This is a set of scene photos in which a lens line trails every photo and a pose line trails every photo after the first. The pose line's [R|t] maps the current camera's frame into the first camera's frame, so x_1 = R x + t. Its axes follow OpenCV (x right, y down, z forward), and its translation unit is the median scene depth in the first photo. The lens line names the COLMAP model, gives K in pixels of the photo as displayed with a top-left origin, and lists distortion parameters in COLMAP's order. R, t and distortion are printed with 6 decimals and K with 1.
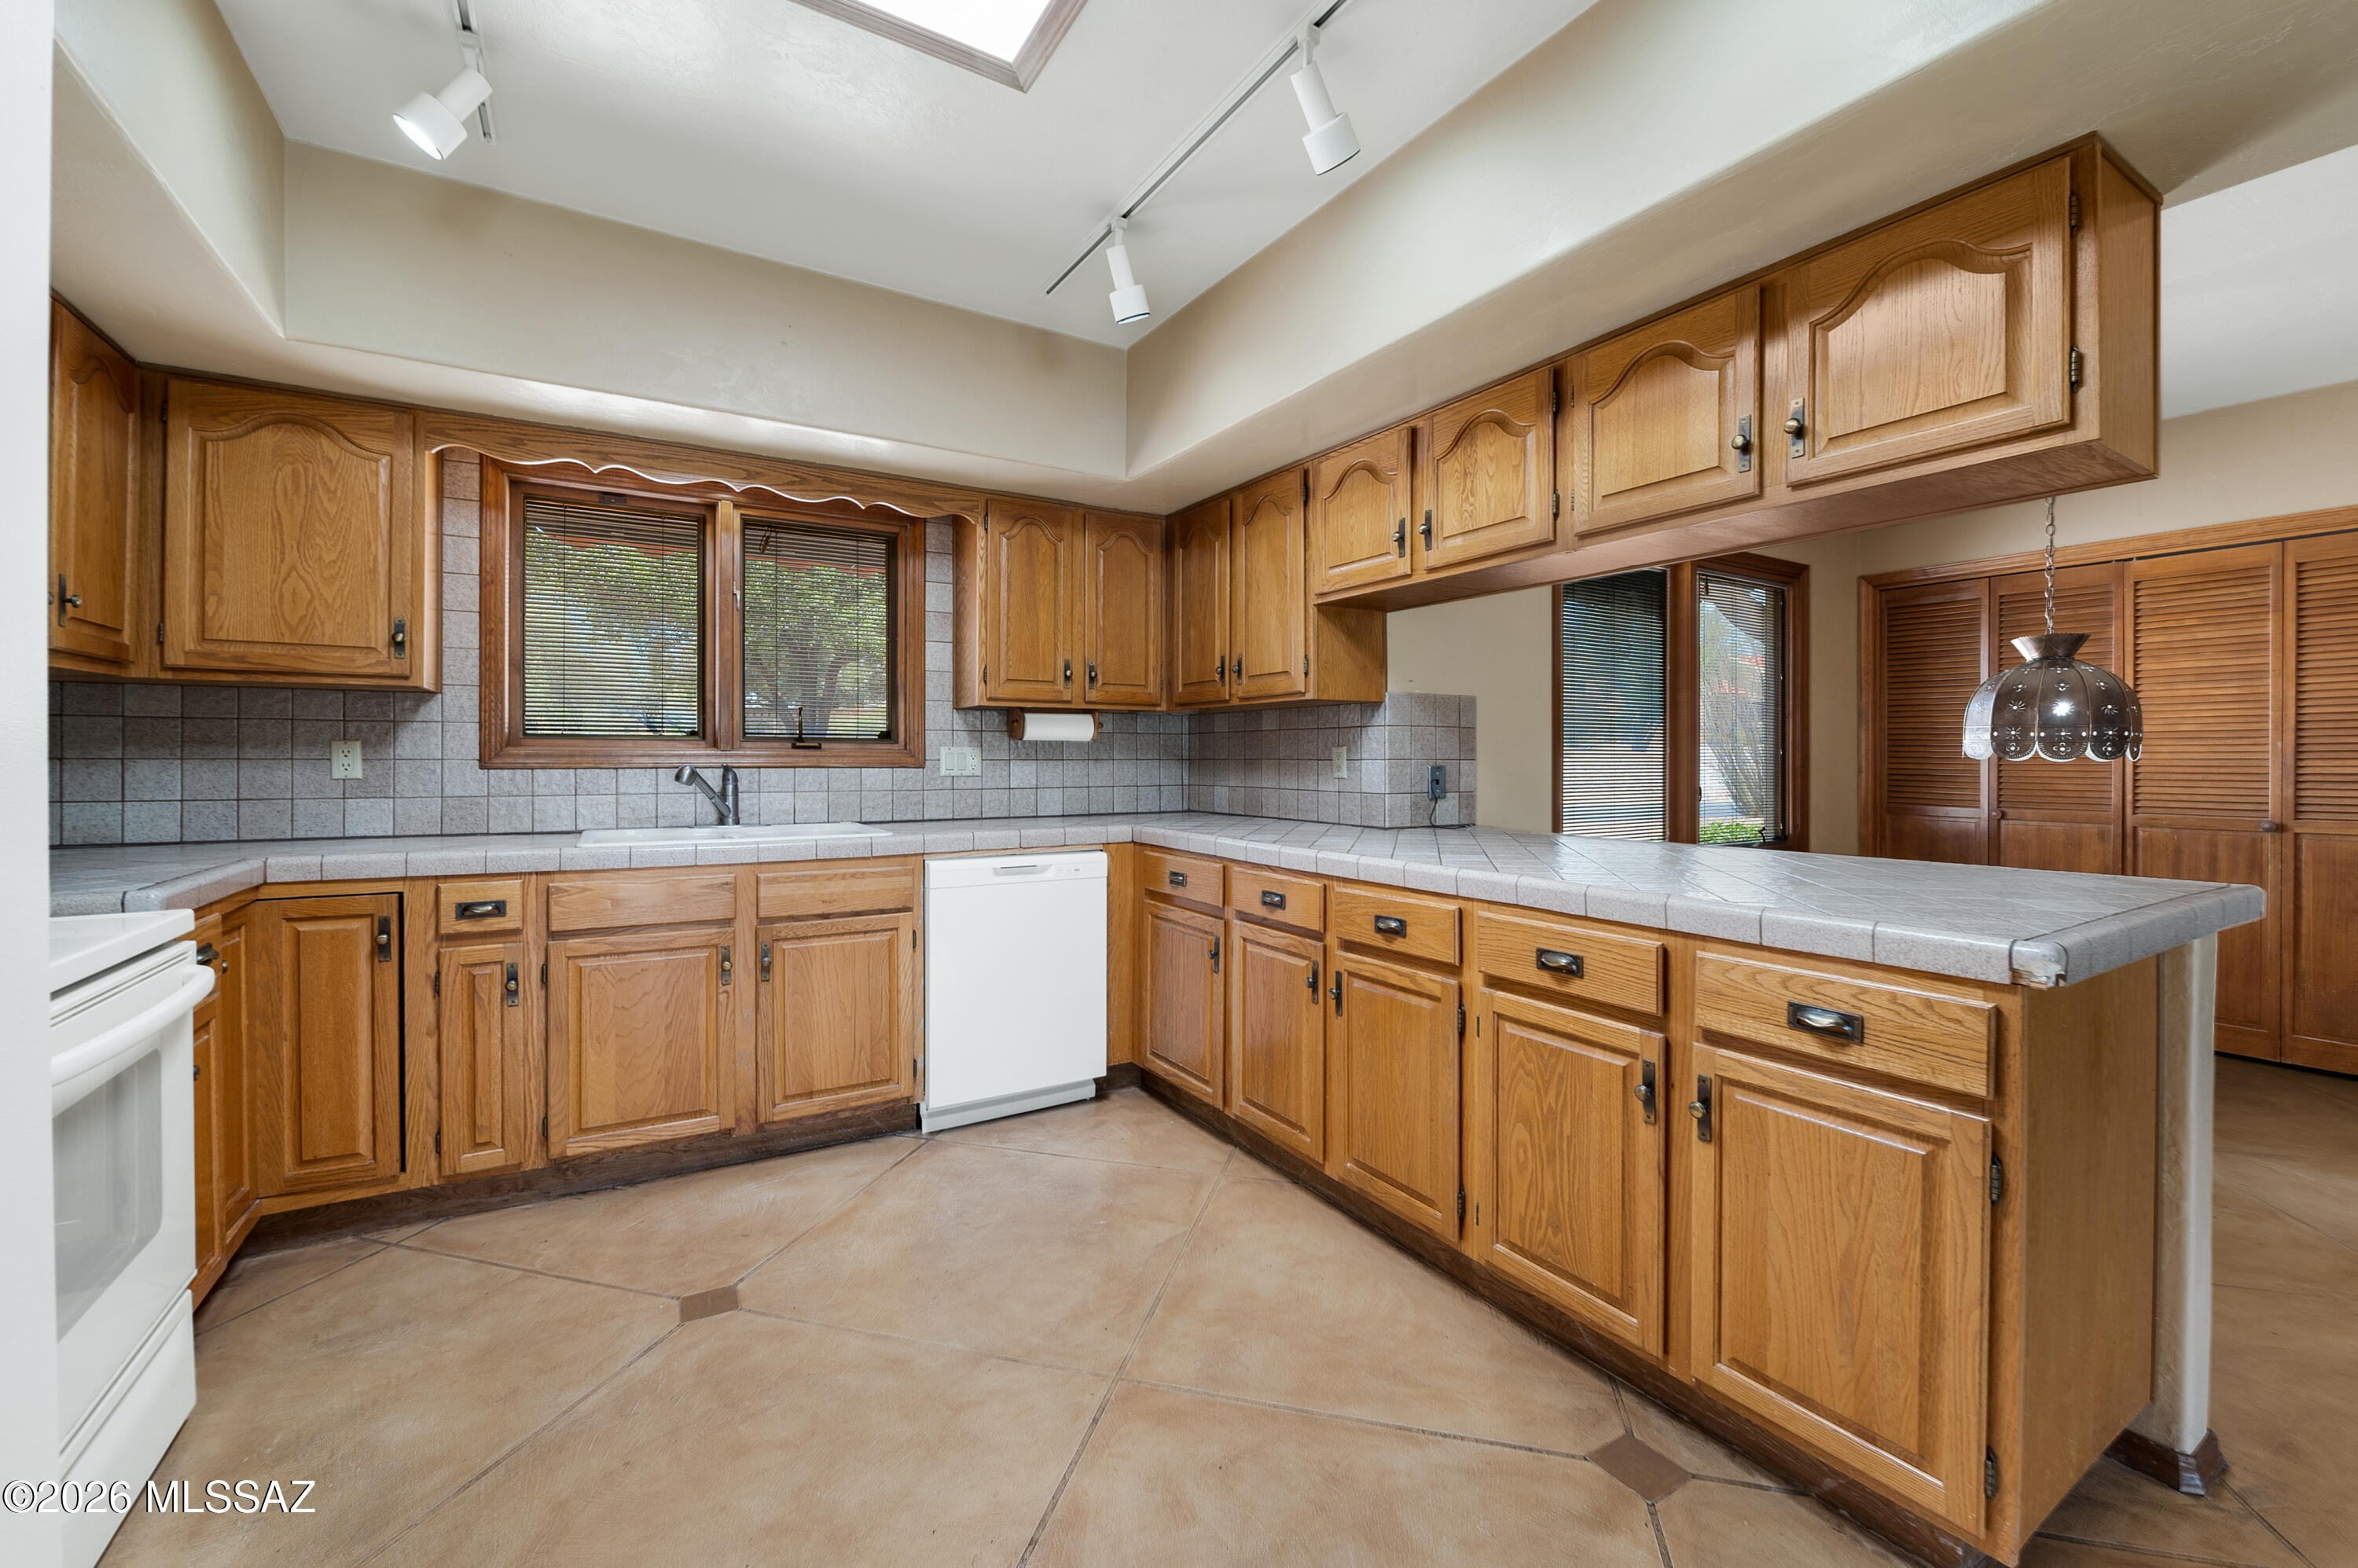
lens RADIAL K [[958.7, 0, 1169.9], [0, 958.7, 771.6], [0, 0, 1]] dist [-0.012629, 0.000085]
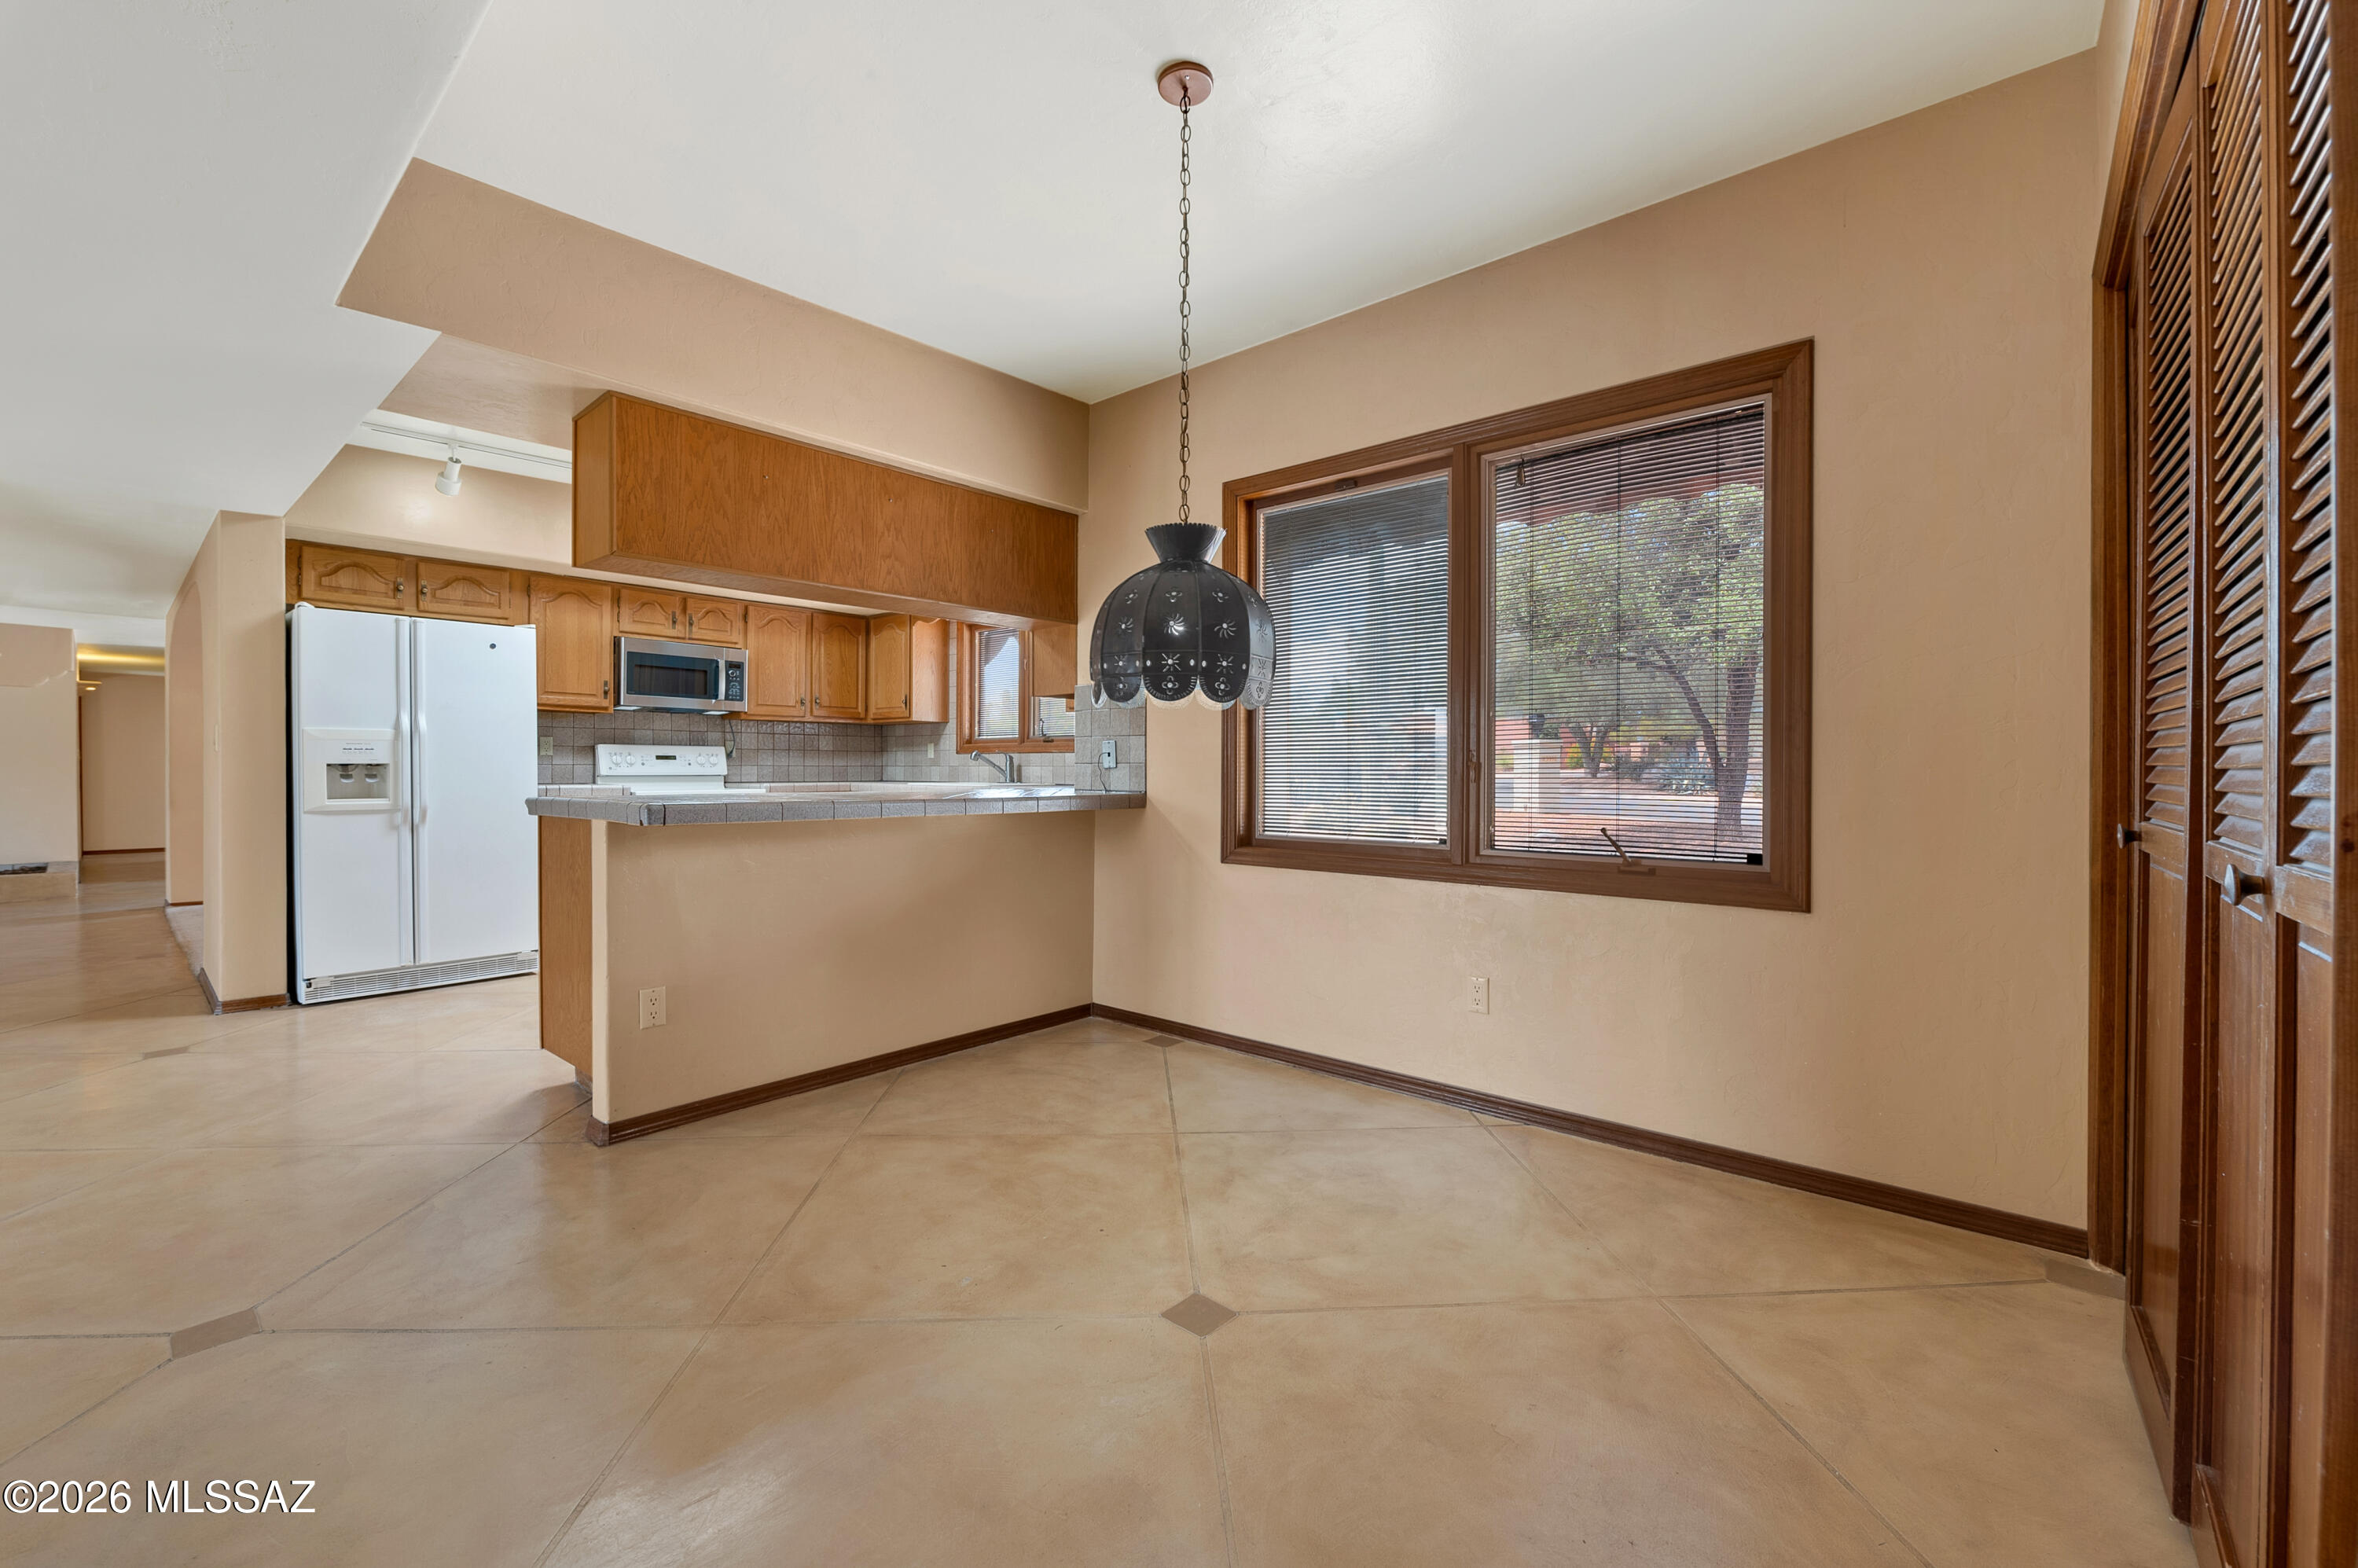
lens RADIAL K [[958.7, 0, 1177.2], [0, 958.7, 782.9], [0, 0, 1]] dist [-0.012629, 0.000085]
pose [[0.315439, 0.013258, -0.948853, 1.725734], [-0.015505, 0.999841, 0.008816, 0.040199], [0.948819, 0.011931, 0.315595, 0.810542]]
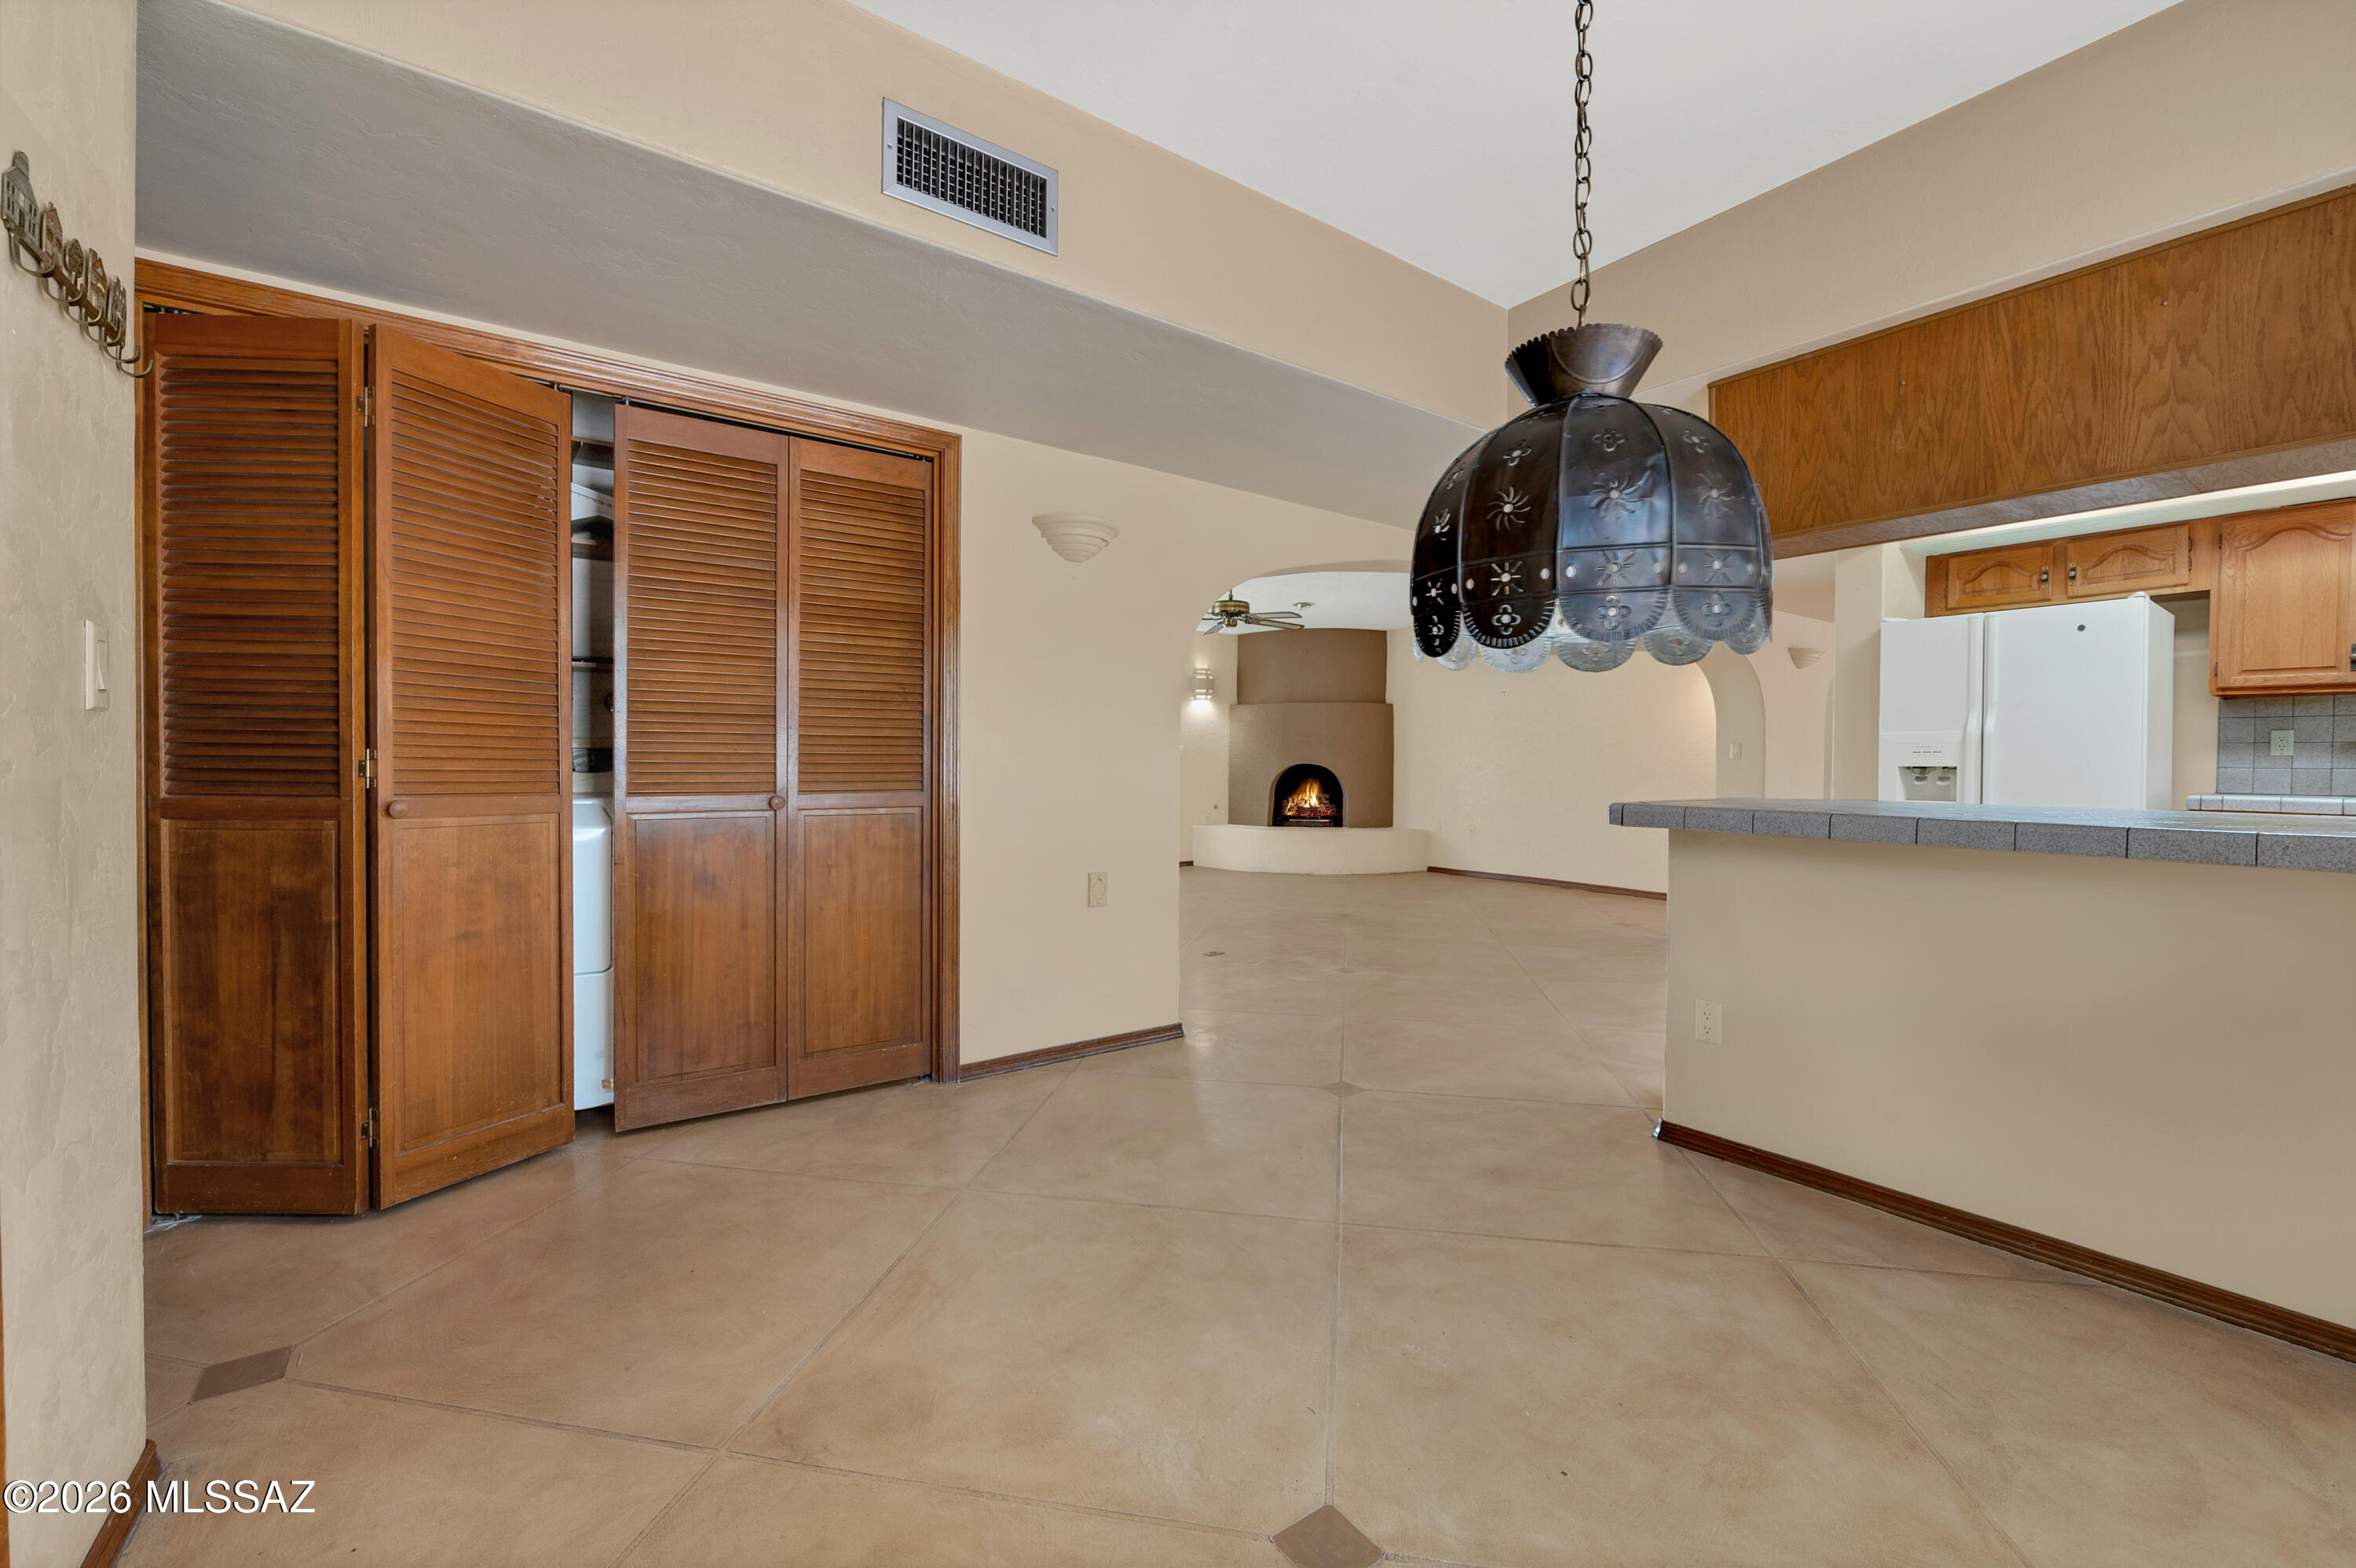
lens RADIAL K [[957.8, 0, 1185.2], [0, 957.8, 766.1], [0, 0, 1]] dist [-0.012629, 0.000085]
pose [[-0.996743, -0.009622, -0.080065, 1.195610], [-0.010870, 0.999826, 0.015177, 0.032417], [0.079905, 0.015998, -0.996674, 1.506935]]
